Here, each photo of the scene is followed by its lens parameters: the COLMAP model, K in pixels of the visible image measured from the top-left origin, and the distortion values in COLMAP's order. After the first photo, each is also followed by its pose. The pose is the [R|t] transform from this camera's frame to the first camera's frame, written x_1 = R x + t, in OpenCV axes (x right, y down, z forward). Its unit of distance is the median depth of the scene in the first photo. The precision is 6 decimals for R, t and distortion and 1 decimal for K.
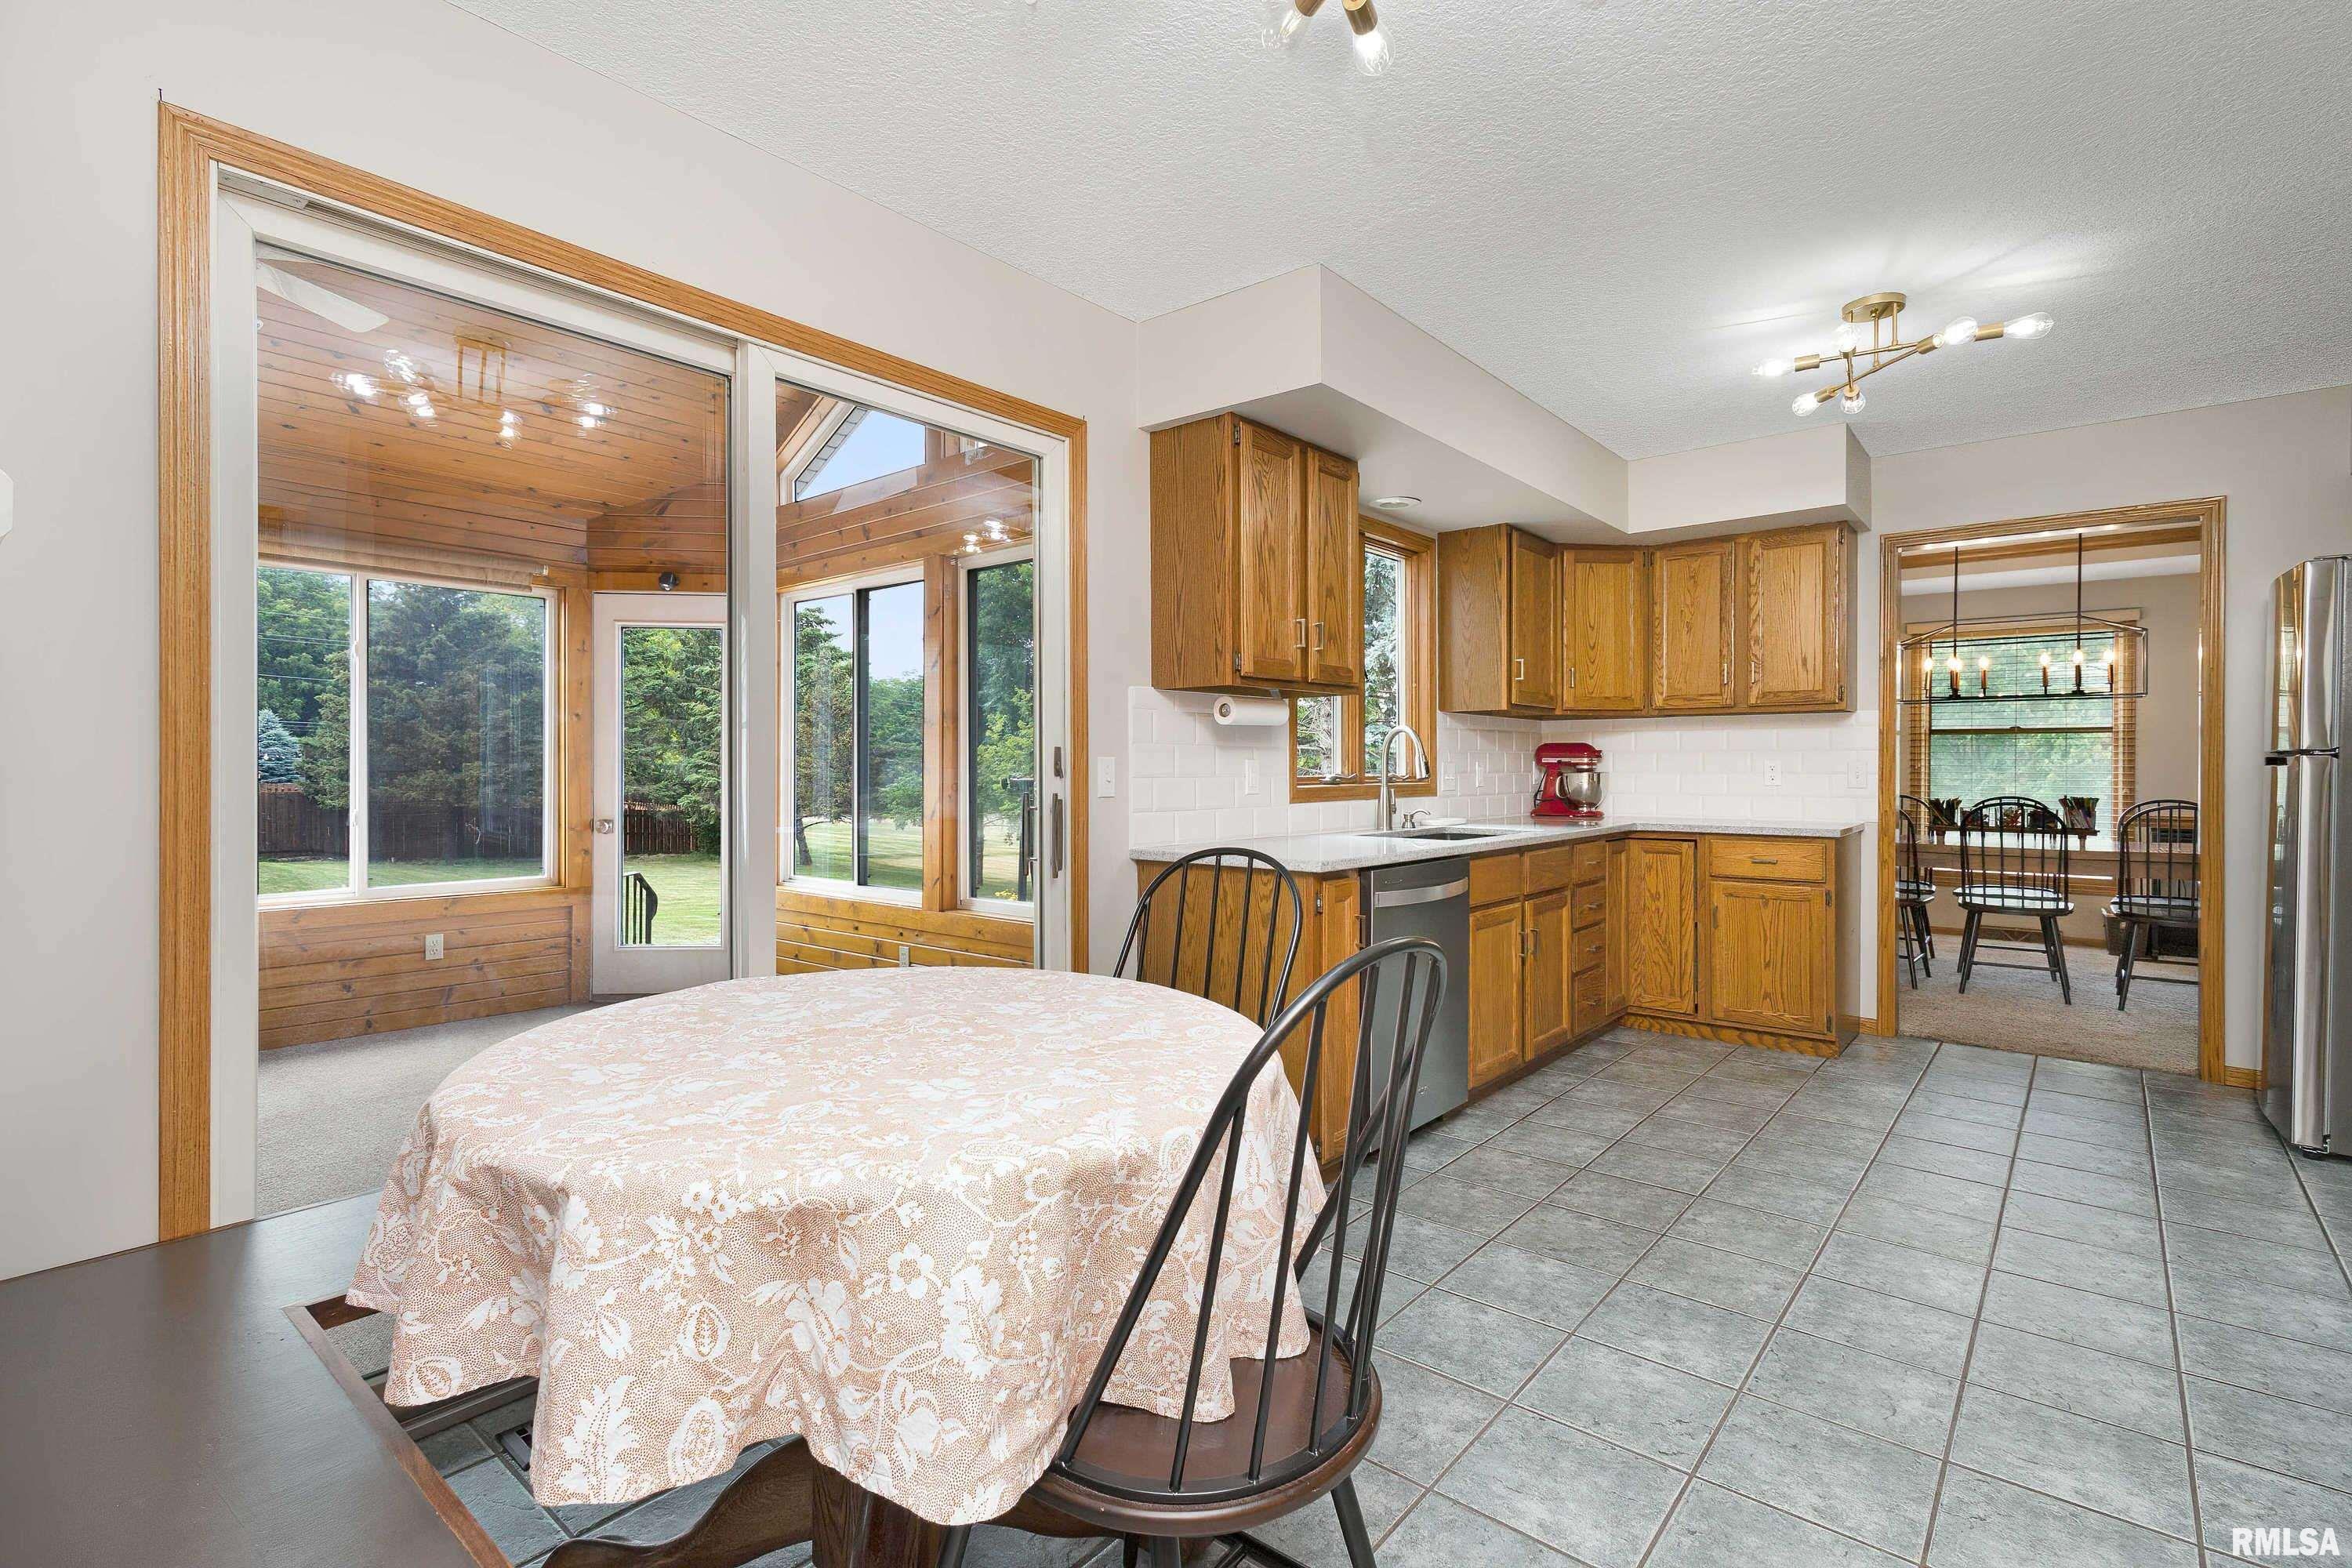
lens RADIAL K [[1092.2, 0, 1173.3], [0, 1092.2, 767.7], [0, 0, 1]] dist [0.013765, -0.004906]
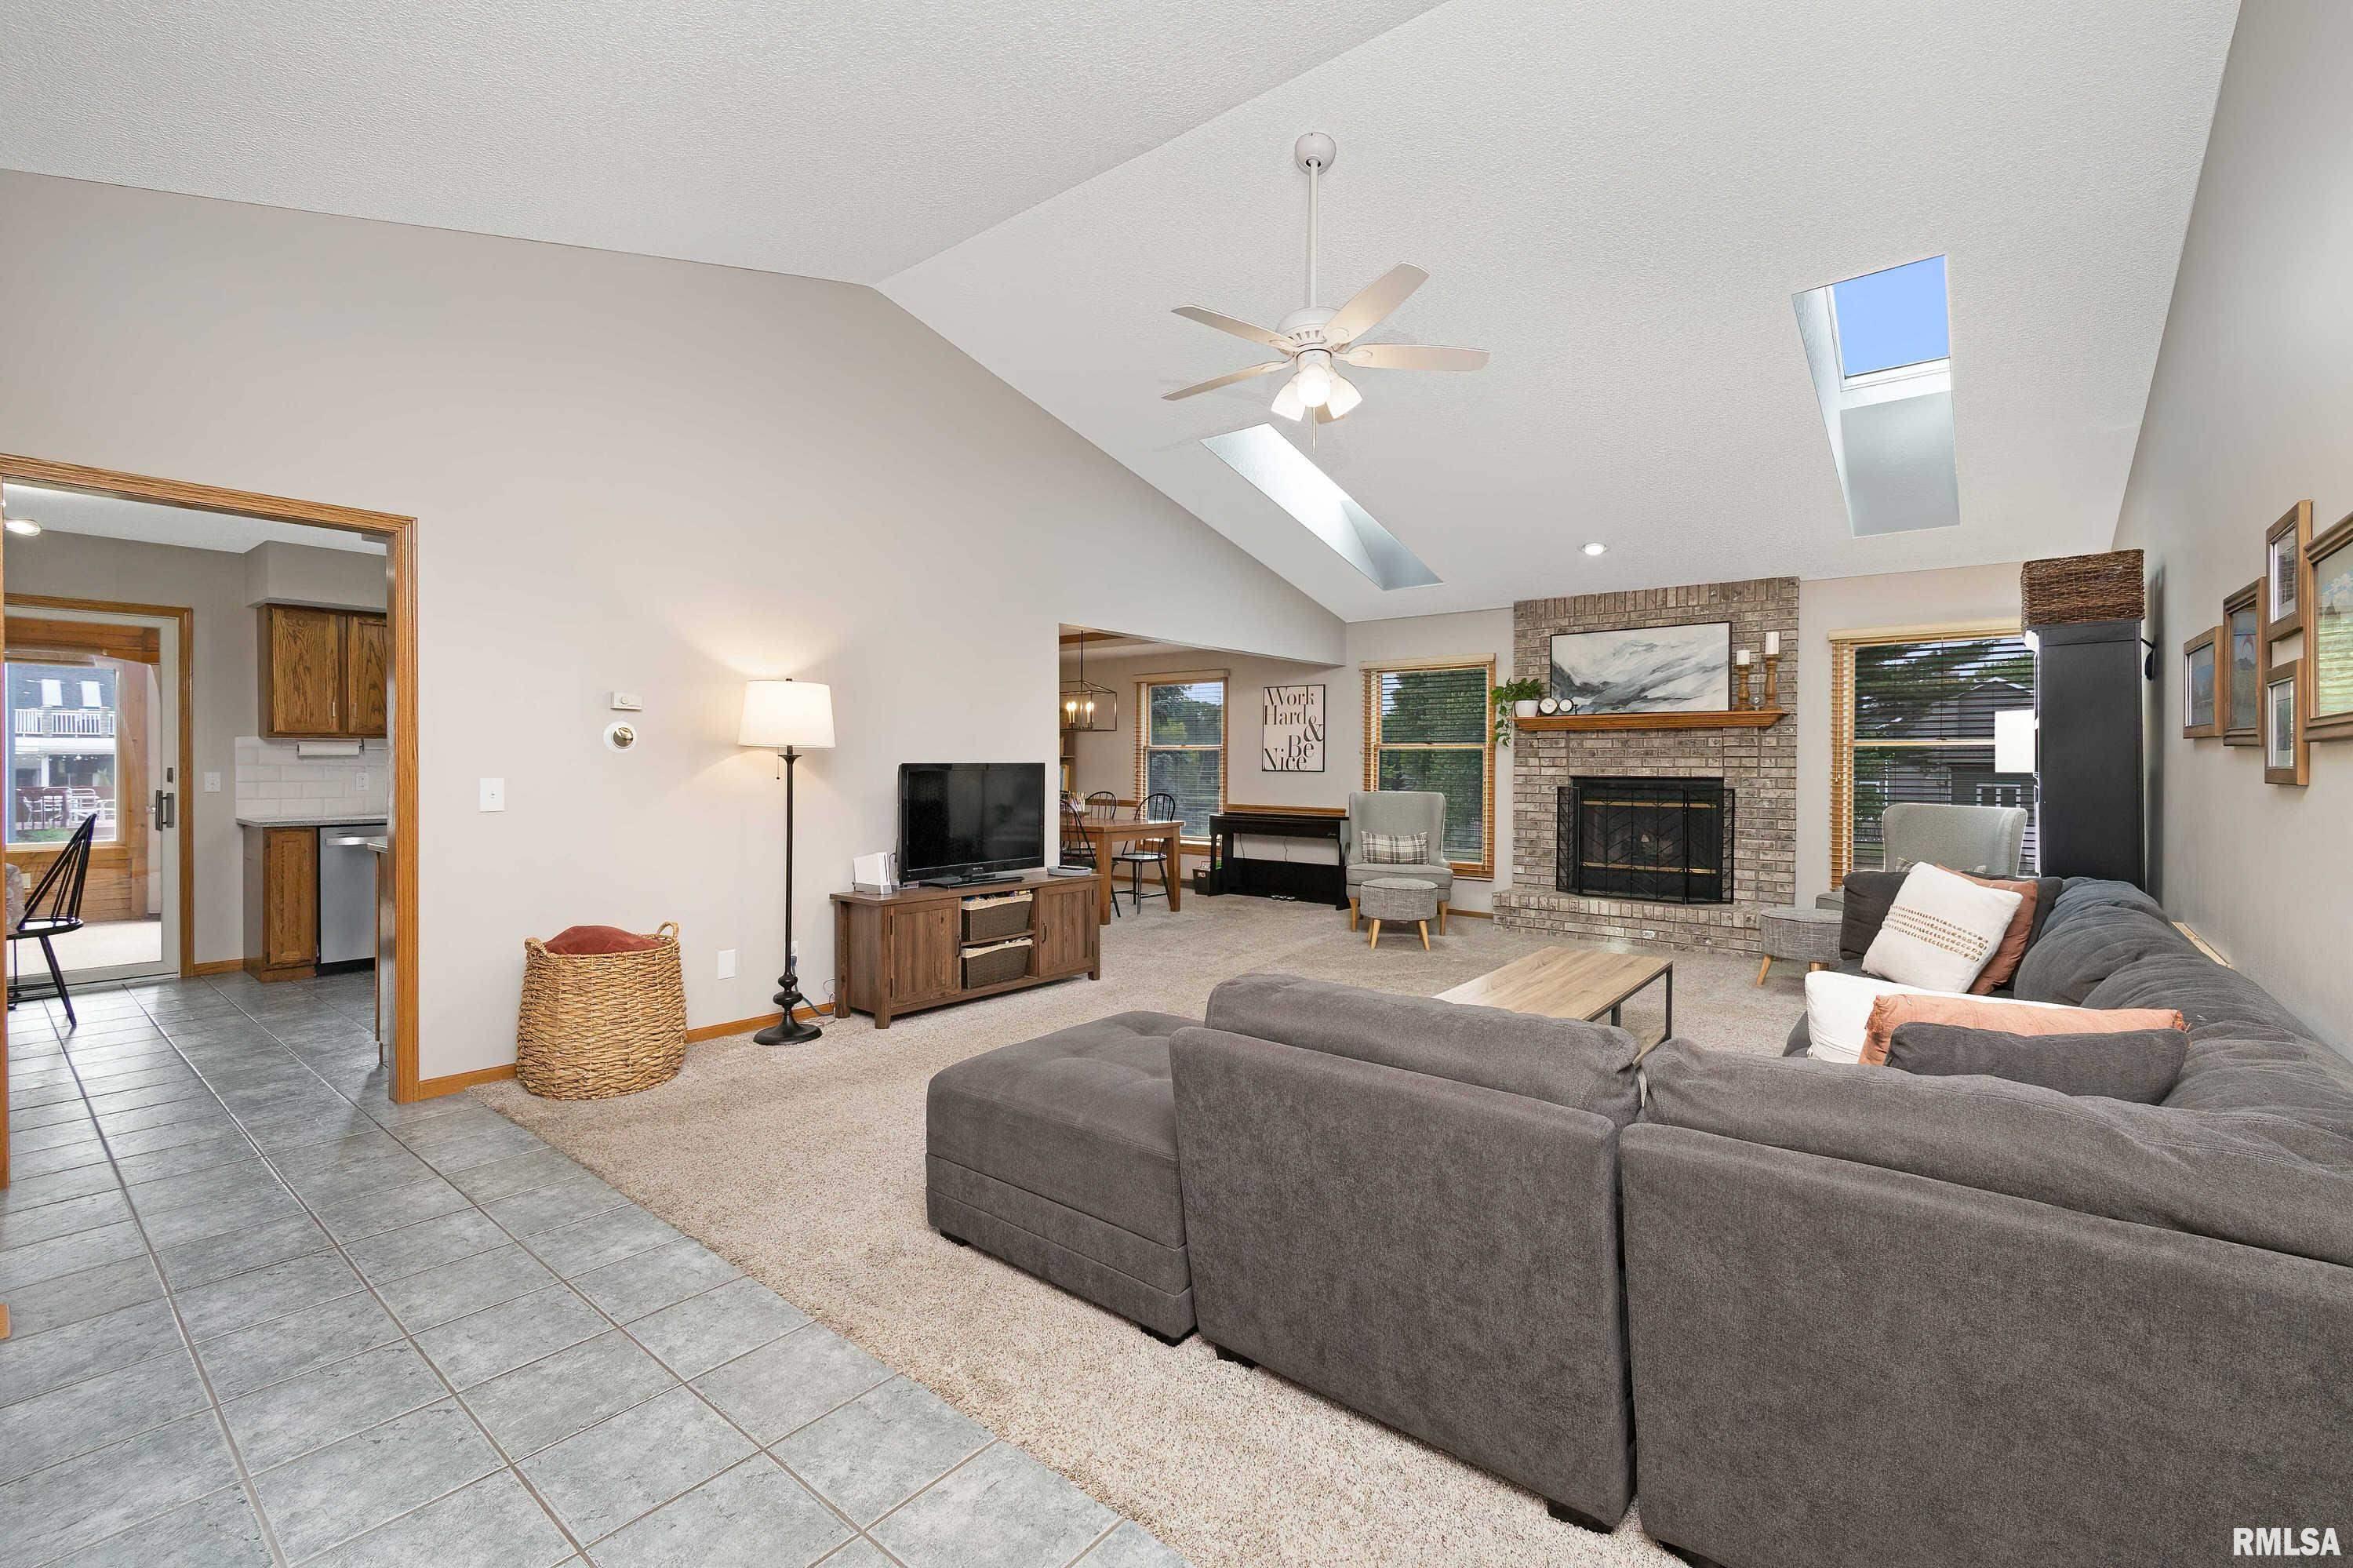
lens RADIAL K [[1079.6, 0, 1179.9], [0, 1079.6, 765.6], [0, 0, 1]] dist [0.005136, 0.000012]
pose [[0.999731, 0.001199, -0.023159, 1.242187], [-0.001207, 0.999999, -0.000302, -0.016044], [0.023158, 0.000330, 0.999732, -0.678121]]
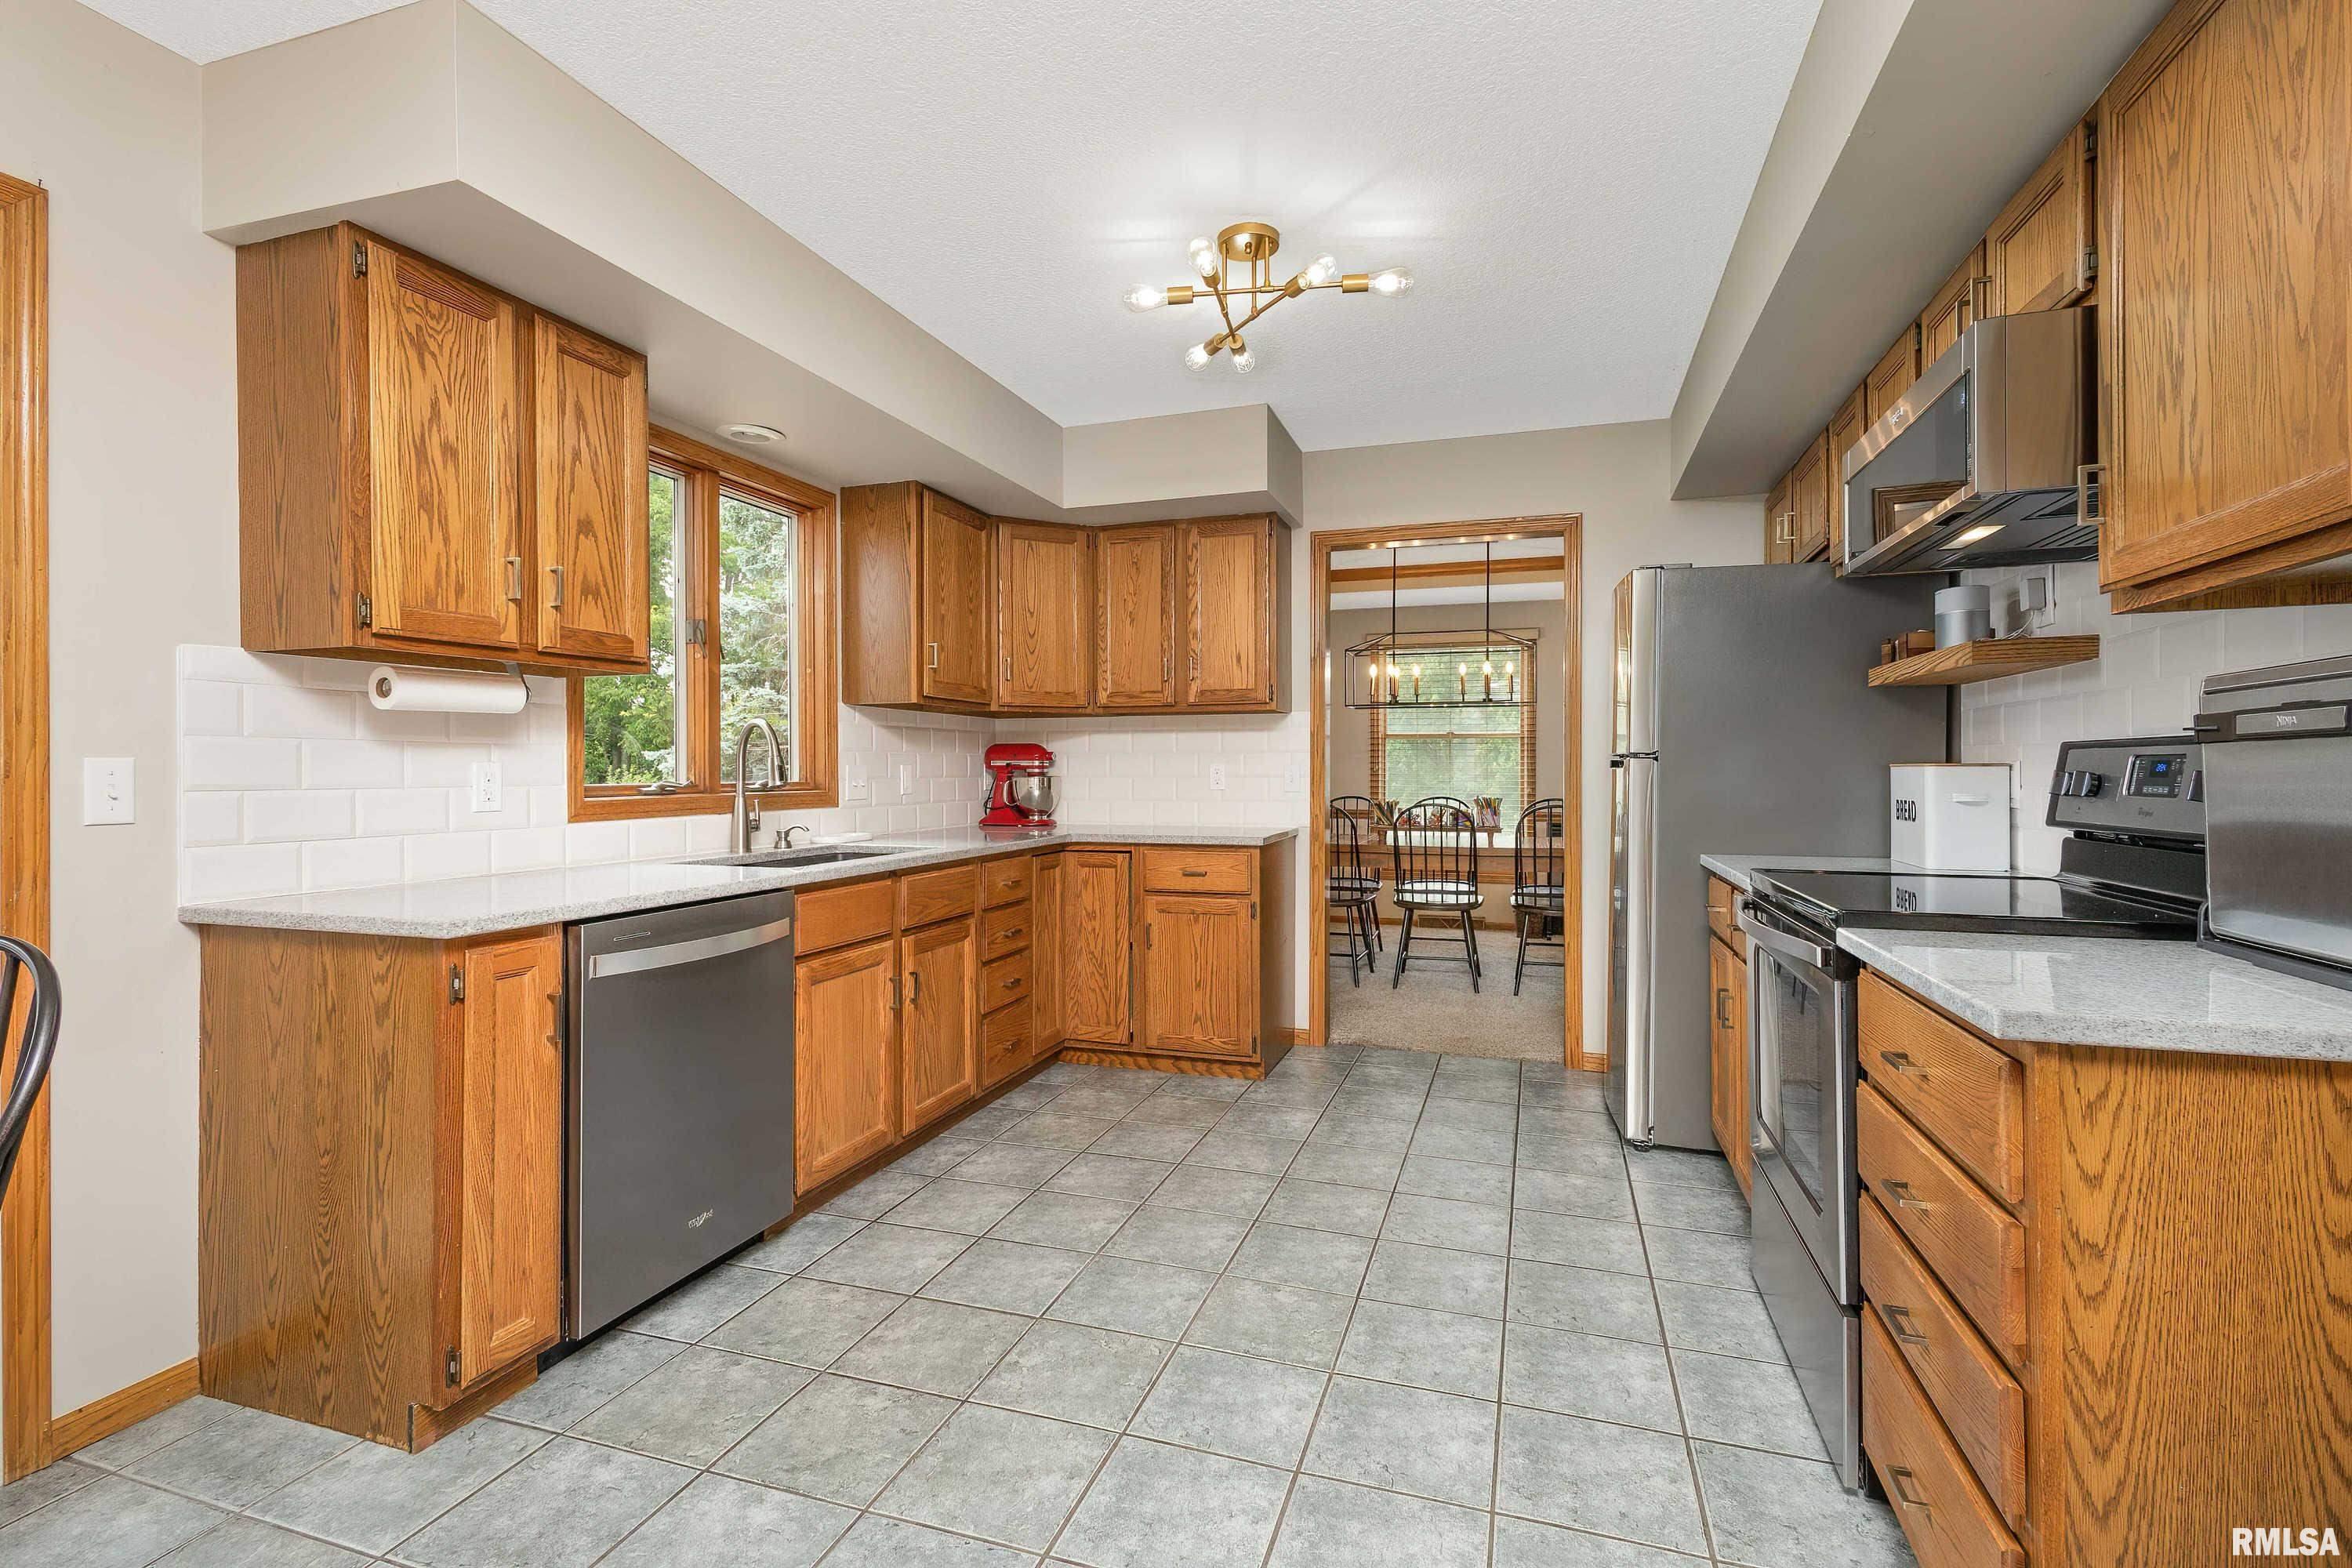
lens RADIAL K [[1079.1, 0, 1179.4], [0, 1079.1, 765.6], [0, 0, 1]] dist [0.005136, 0.000012]
pose [[0.929094, -0.001033, 0.369841, 0.186312], [0.002772, 0.999987, -0.004171, -0.000914], [-0.369832, 0.004900, 0.929086, 0.157422]]
